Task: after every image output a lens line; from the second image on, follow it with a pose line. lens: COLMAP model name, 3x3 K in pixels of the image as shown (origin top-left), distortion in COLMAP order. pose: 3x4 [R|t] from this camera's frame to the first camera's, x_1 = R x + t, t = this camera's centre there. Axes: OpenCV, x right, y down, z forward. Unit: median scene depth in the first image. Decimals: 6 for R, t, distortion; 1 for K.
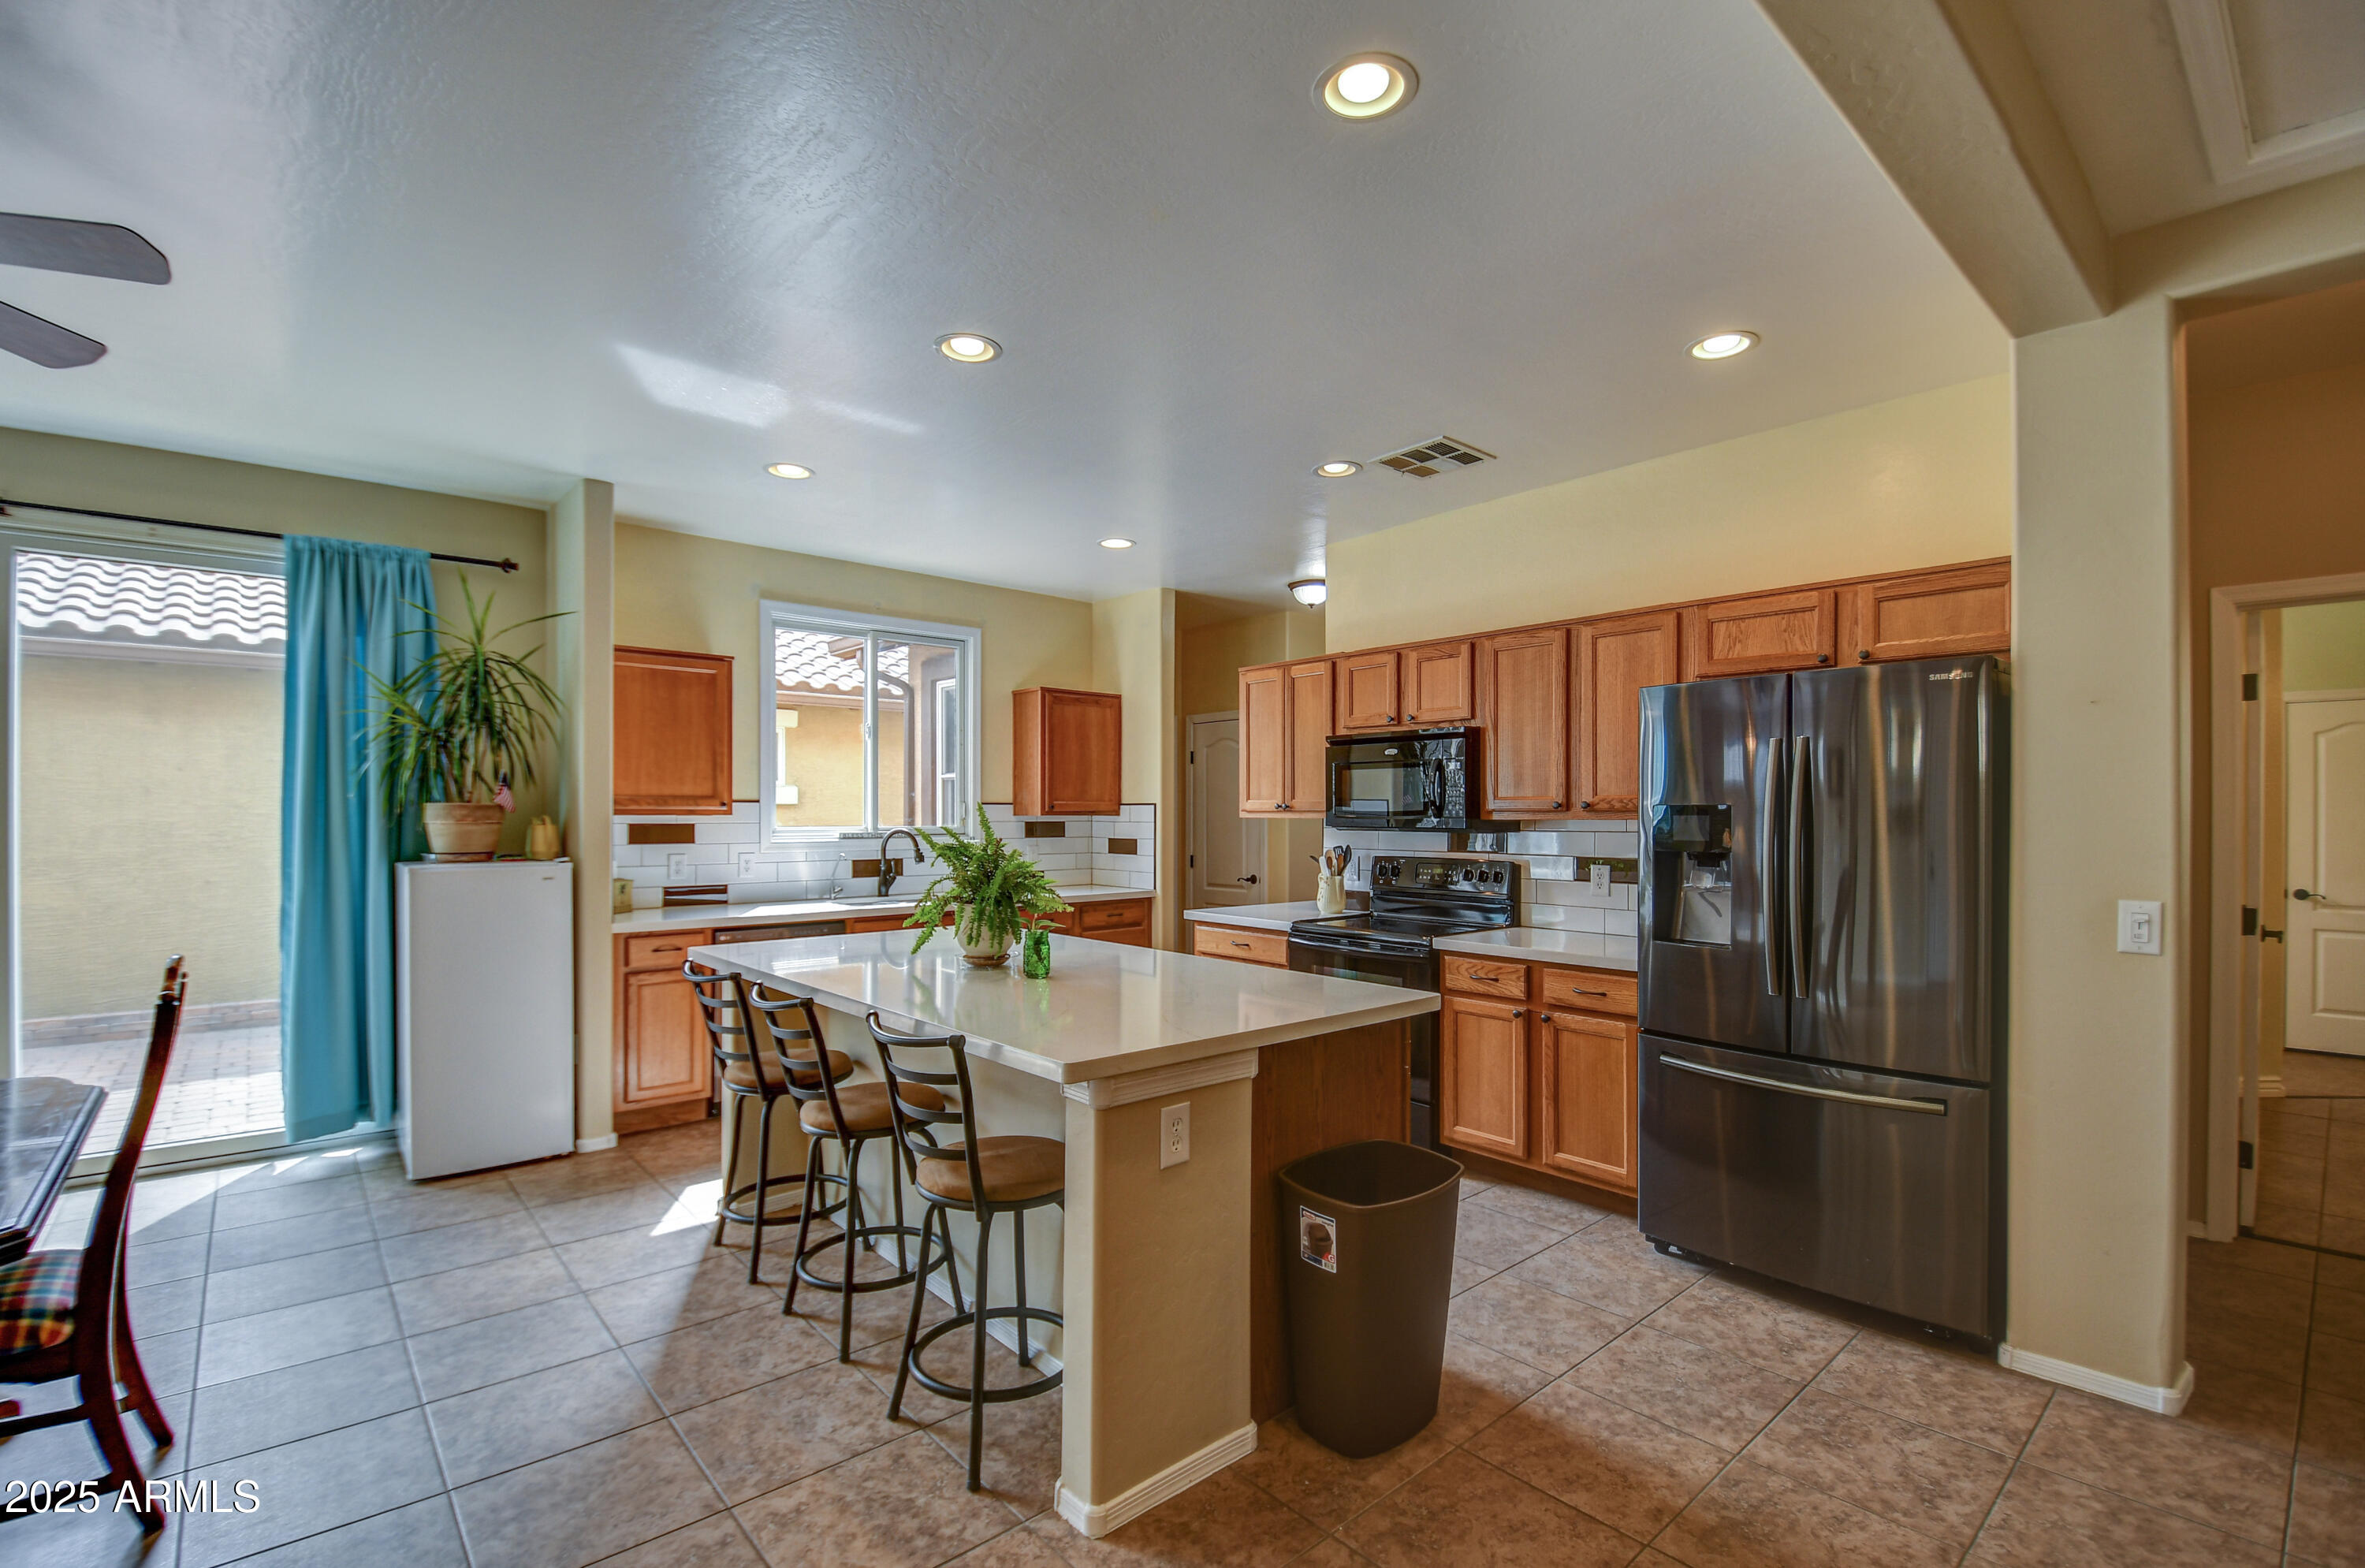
lens RADIAL K [[1067.6, 0, 1188.6], [0, 1067.6, 823.4], [0, 0, 1]] dist [-0.003587, -0.000930]
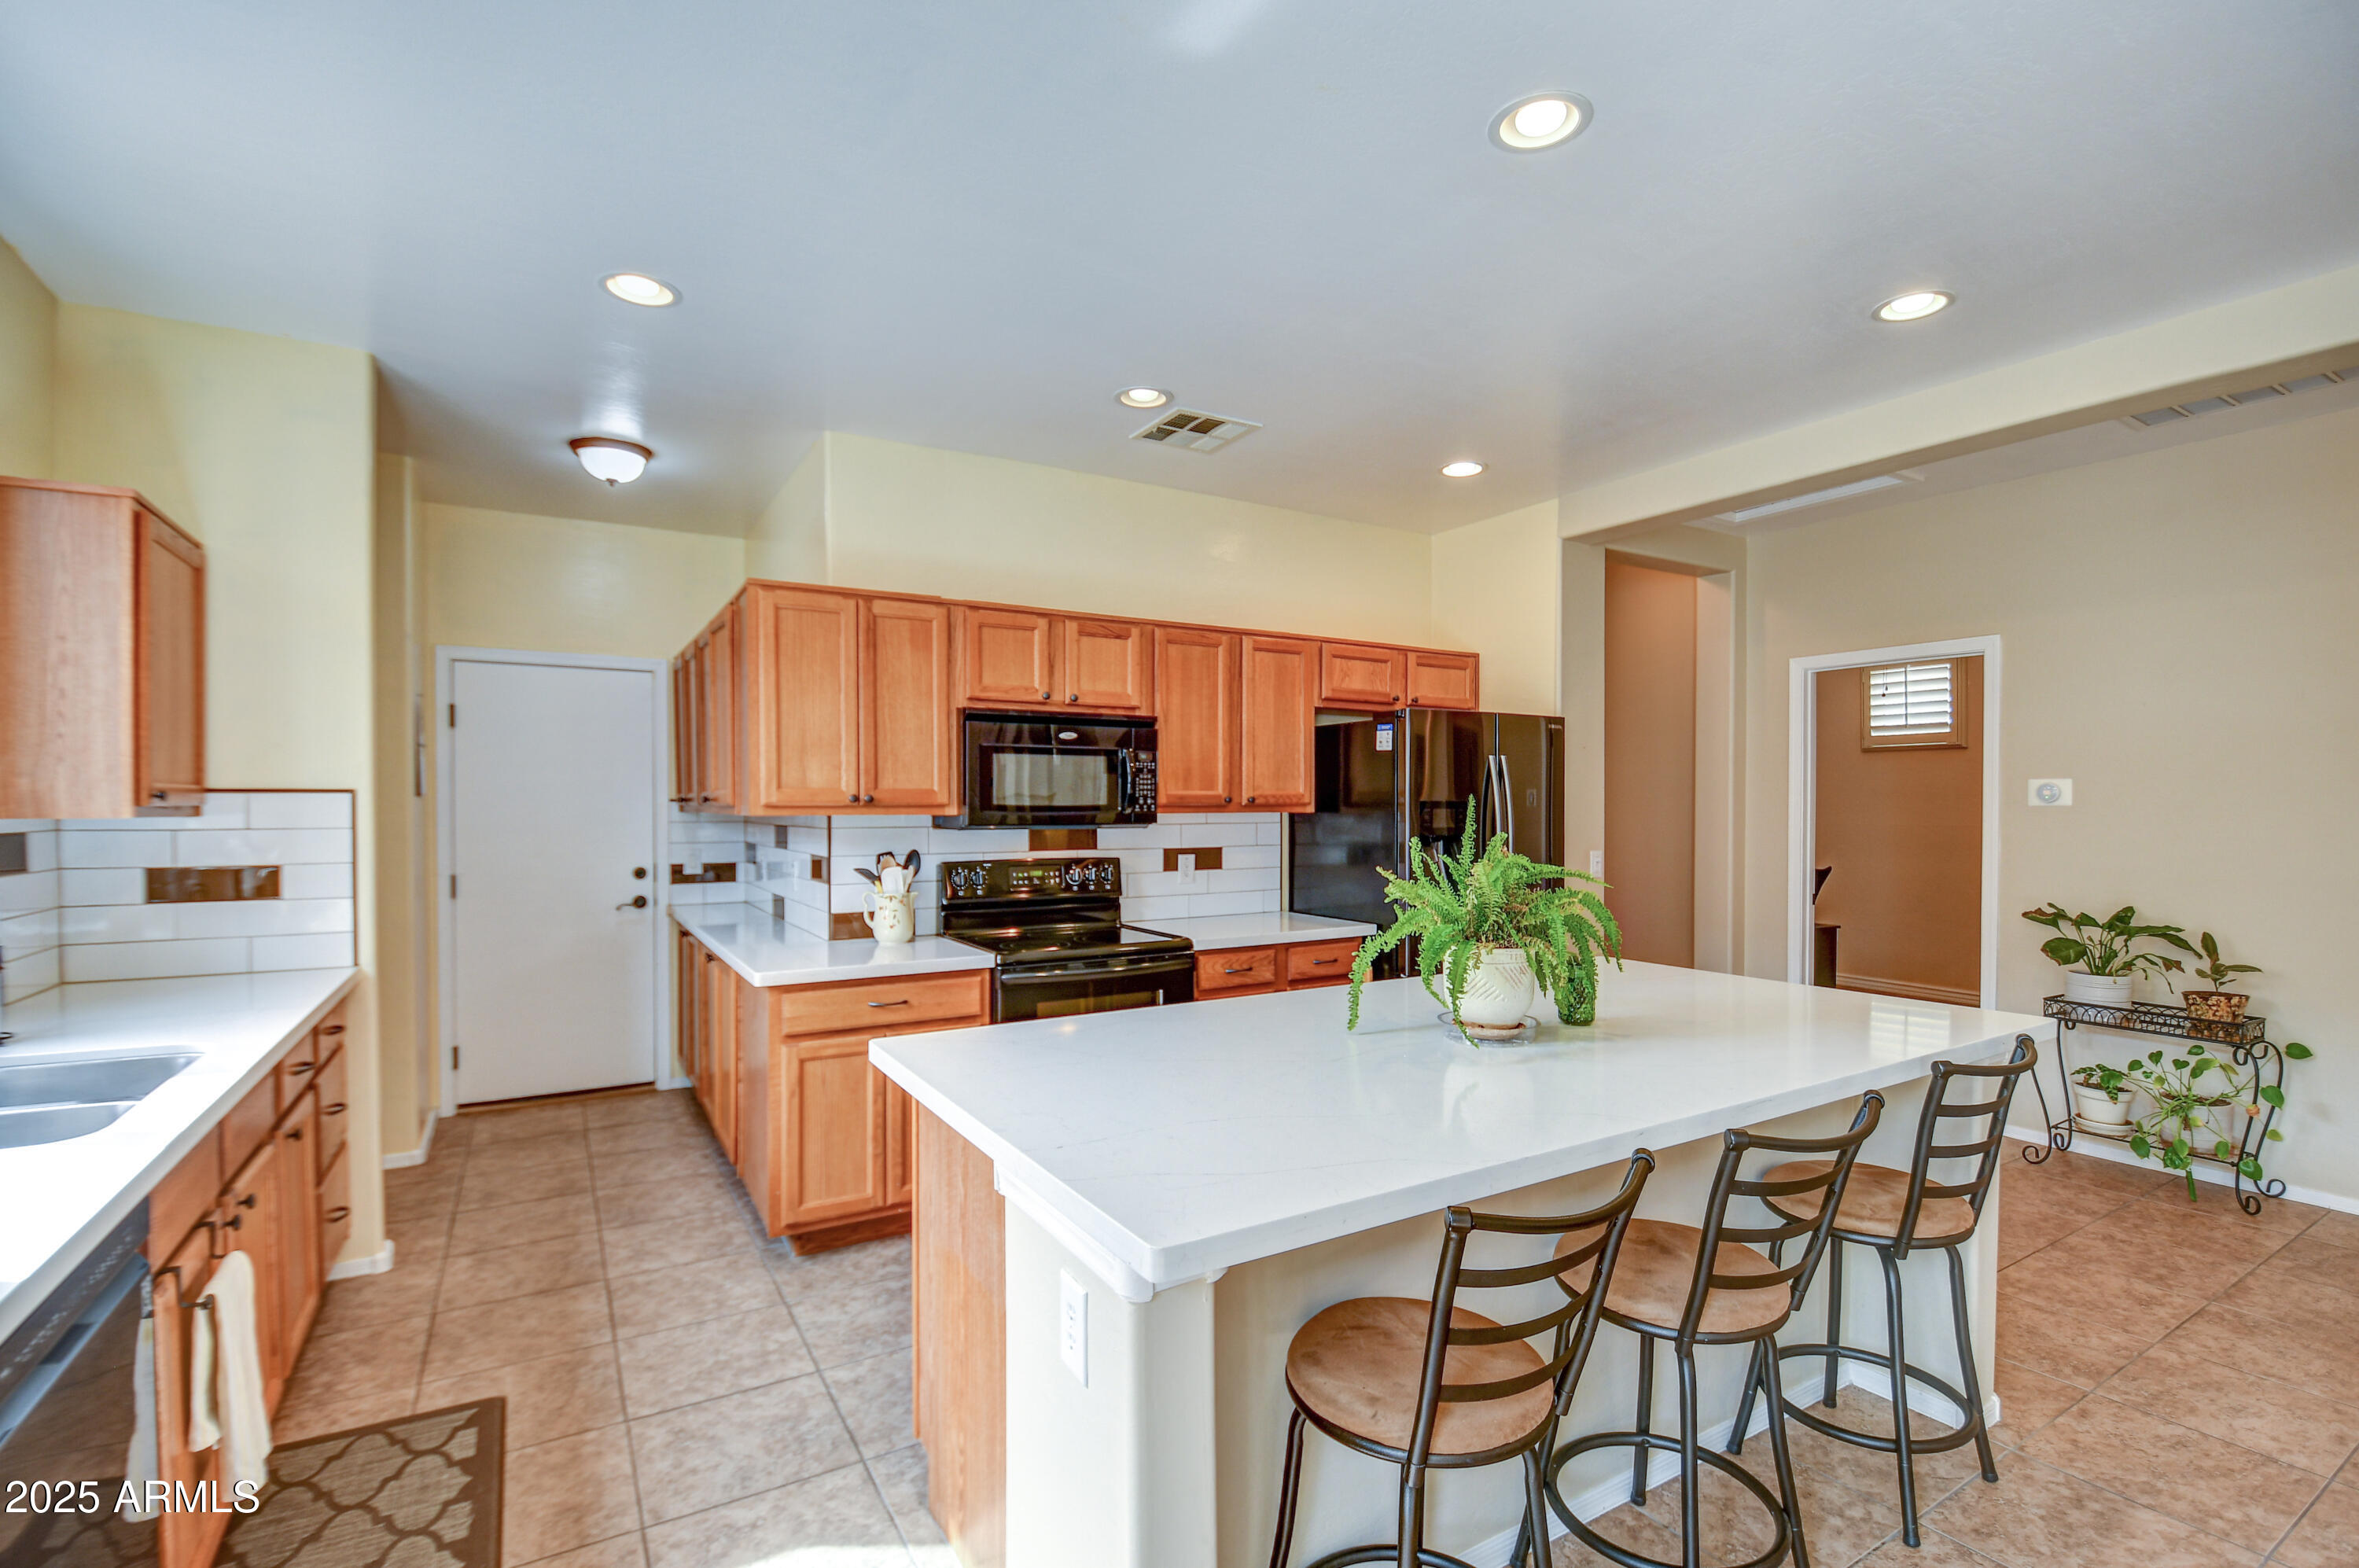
lens RADIAL K [[1041.5, 0, 1184.2], [0, 1041.5, 814.1], [0, 0, 1]] dist [0.010630, -0.021286]
pose [[0.171406, -0.013315, 0.985110, -0.642770], [0.009862, 0.999882, 0.011799, -0.013940], [-0.985151, 0.007692, 0.171517, 0.800999]]
